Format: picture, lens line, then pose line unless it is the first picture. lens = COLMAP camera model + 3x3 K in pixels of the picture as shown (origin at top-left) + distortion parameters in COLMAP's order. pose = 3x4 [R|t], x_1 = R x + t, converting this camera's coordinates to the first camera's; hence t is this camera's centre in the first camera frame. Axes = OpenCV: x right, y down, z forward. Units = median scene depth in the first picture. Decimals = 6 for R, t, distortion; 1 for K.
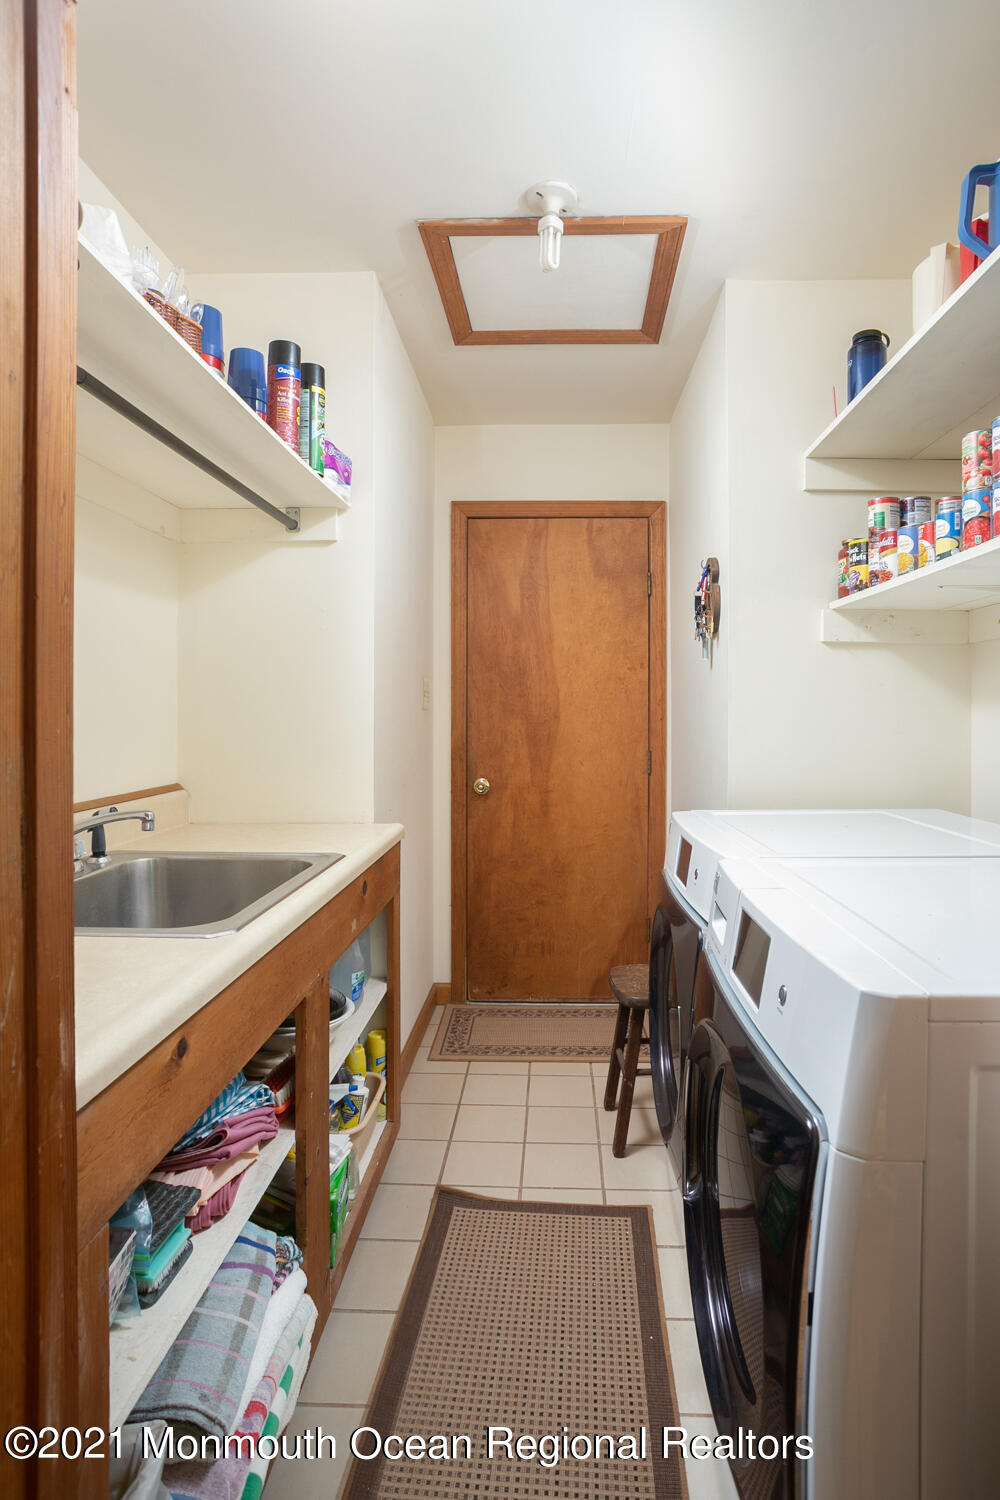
lens RADIAL K [[749.1, 0, 511.7], [0, 749.1, 703.6], [0, 0, 1]] dist [-0.043390, 0.017368]
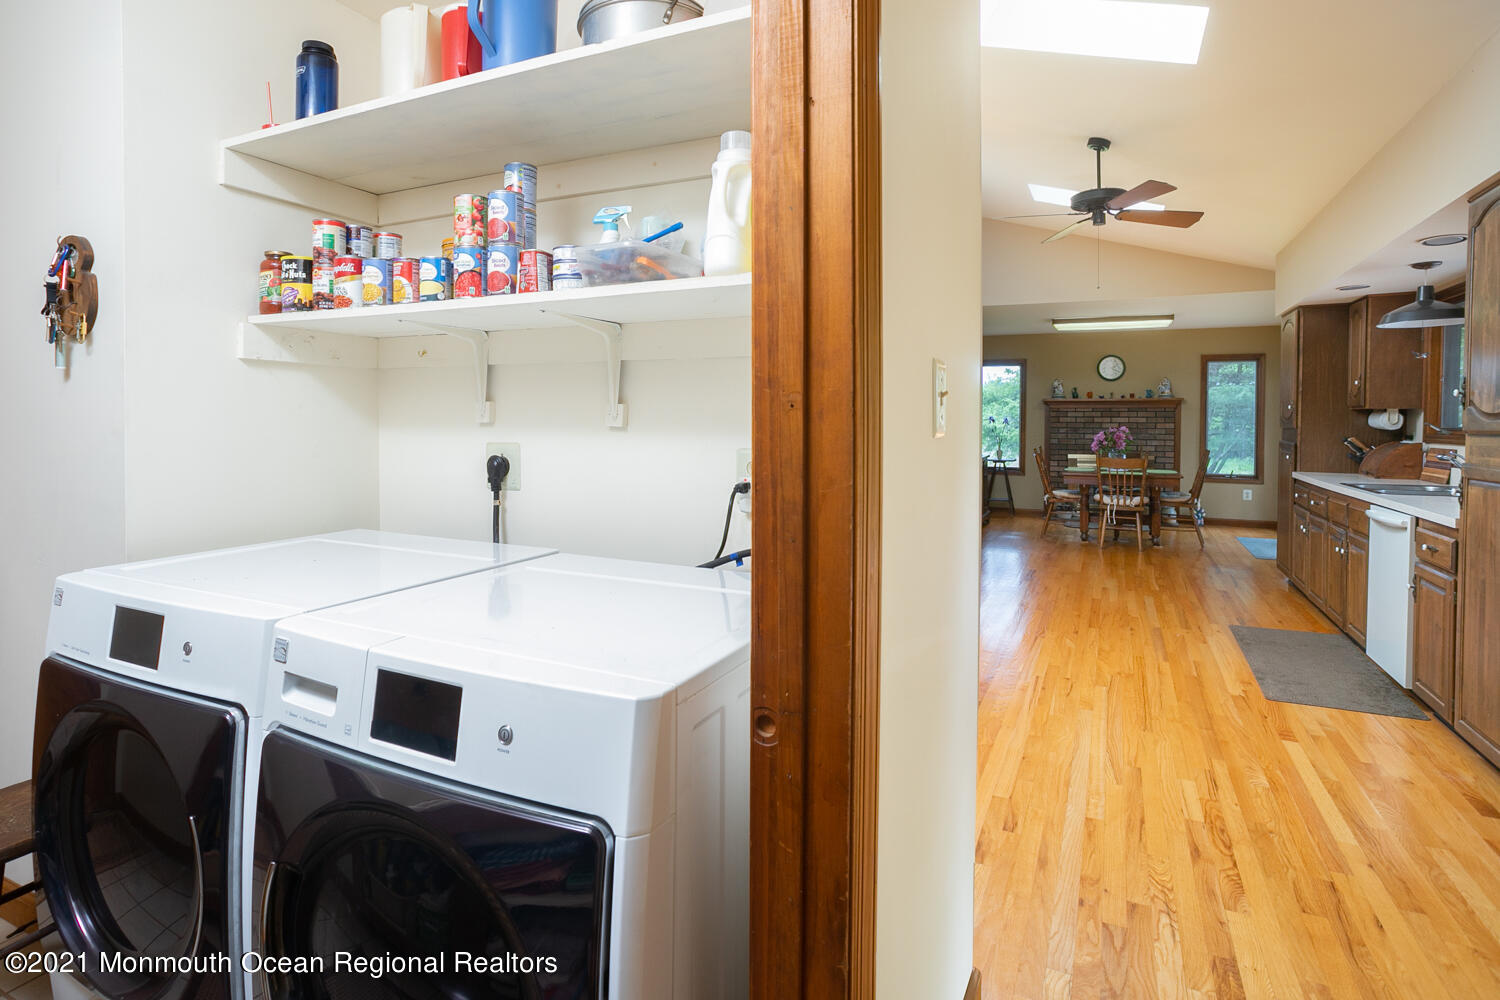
lens RADIAL K [[749.1, 0, 725.2], [0, 749.1, 430.6], [0, 0, 1]] dist [-0.043390, 0.017368]
pose [[0.431221, -0.014581, 0.902128, -0.161152], [-0.008644, 0.999757, 0.020291, -0.022777], [-0.902205, -0.016548, 0.430991, 0.100663]]
